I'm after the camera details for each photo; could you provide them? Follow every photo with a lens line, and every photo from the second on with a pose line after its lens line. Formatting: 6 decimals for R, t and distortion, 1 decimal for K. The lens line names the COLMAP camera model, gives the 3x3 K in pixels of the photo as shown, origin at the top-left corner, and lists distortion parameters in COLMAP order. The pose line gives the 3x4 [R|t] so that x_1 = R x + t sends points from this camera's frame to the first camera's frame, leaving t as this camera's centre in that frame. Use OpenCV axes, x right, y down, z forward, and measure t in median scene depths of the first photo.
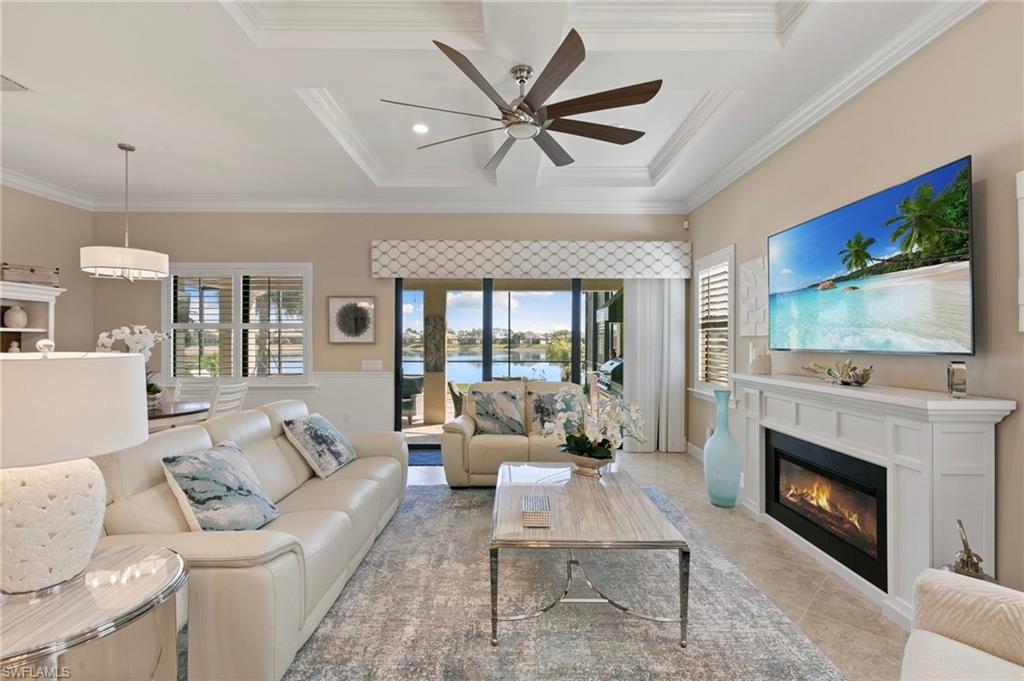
lens RADIAL K [[458.6, 0, 509.8], [0, 458.6, 340.7], [0, 0, 1]] dist [0.009465, -0.002400]
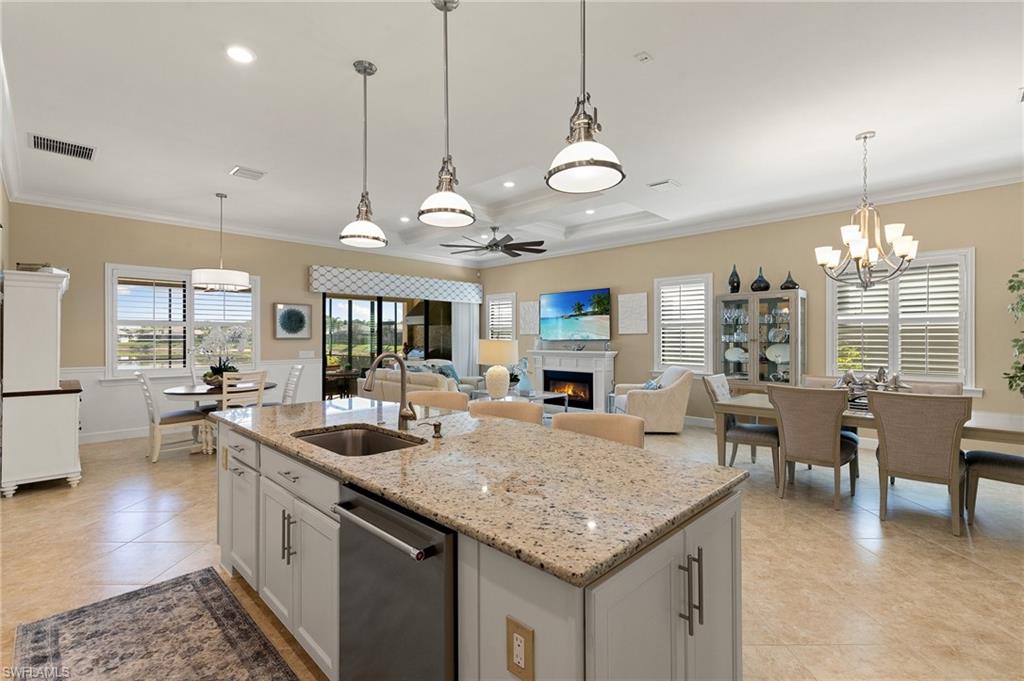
lens RADIAL K [[458.6, 0, 510.6], [0, 458.6, 342.5], [0, 0, 1]] dist [0.009465, -0.002400]
pose [[0.702913, -0.010361, 0.711200, -1.041242], [0.001173, 0.999909, 0.013408, -0.000089], [-0.711275, -0.008591, 0.702861, -0.495675]]
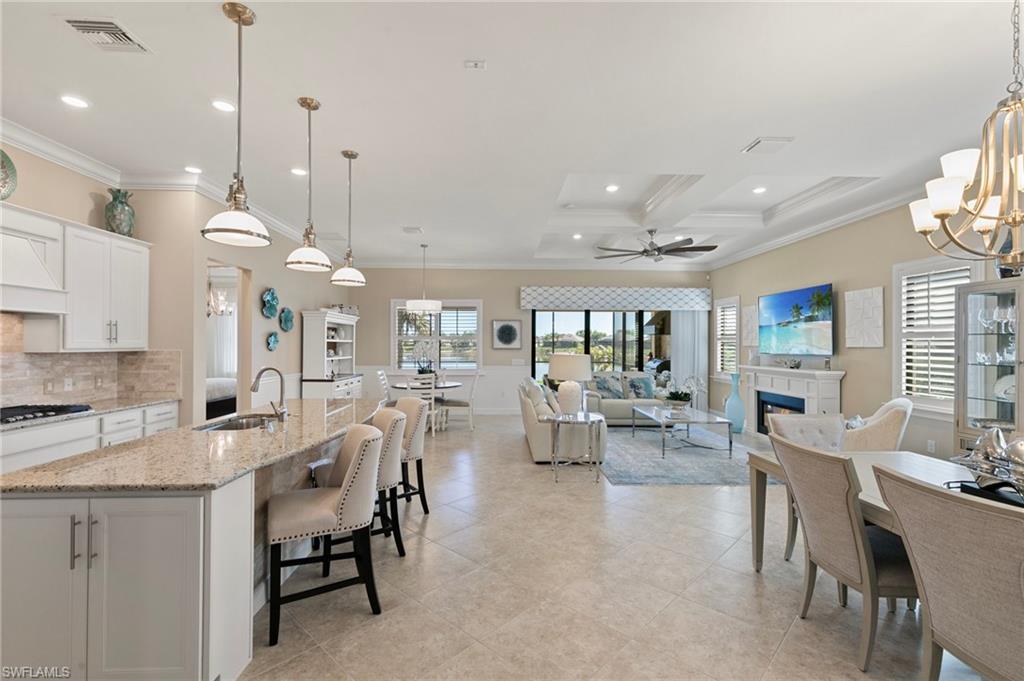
lens RADIAL K [[458.6, 0, 511.7], [0, 458.6, 340.3], [0, 0, 1]] dist [0.009465, -0.002400]
pose [[0.999540, 0.002879, 0.030186, -0.455187], [-0.002659, 0.999970, -0.007318, -0.015085], [-0.030206, 0.007234, 0.999518, -0.770960]]
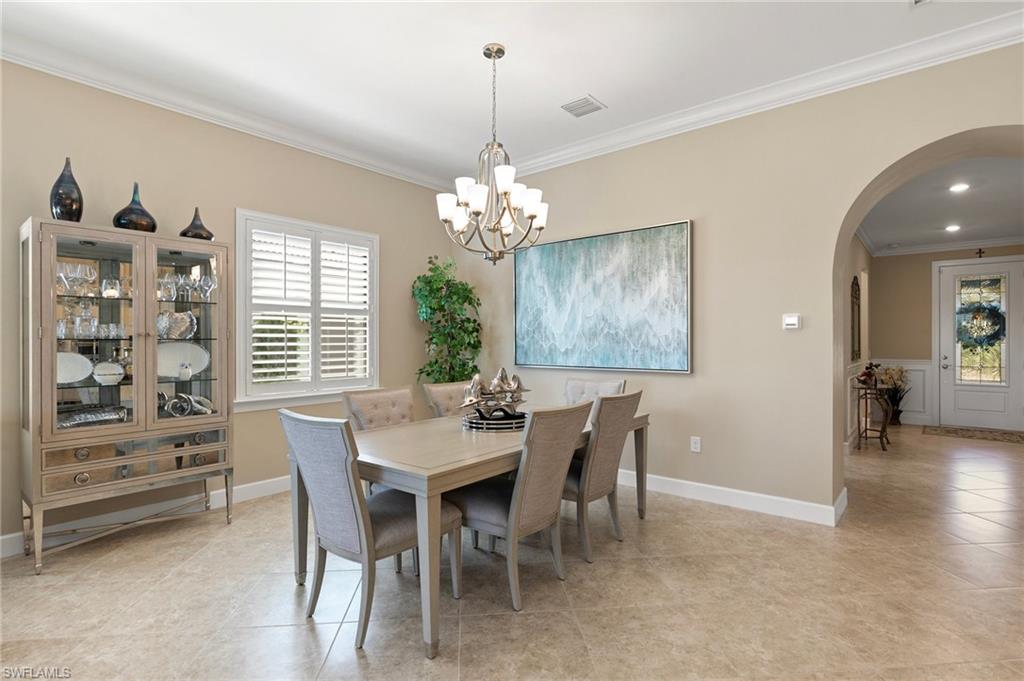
lens RADIAL K [[502.5, 0, 509.9], [0, 502.5, 340.0], [0, 0, 1]] dist [-0.002160, -0.000694]
pose [[-0.767872, 0.000022, 0.640604, -0.429621], [0.000743, 0.999999, 0.000856, 0.019125], [-0.640603, 0.001133, -0.767871, 0.128637]]
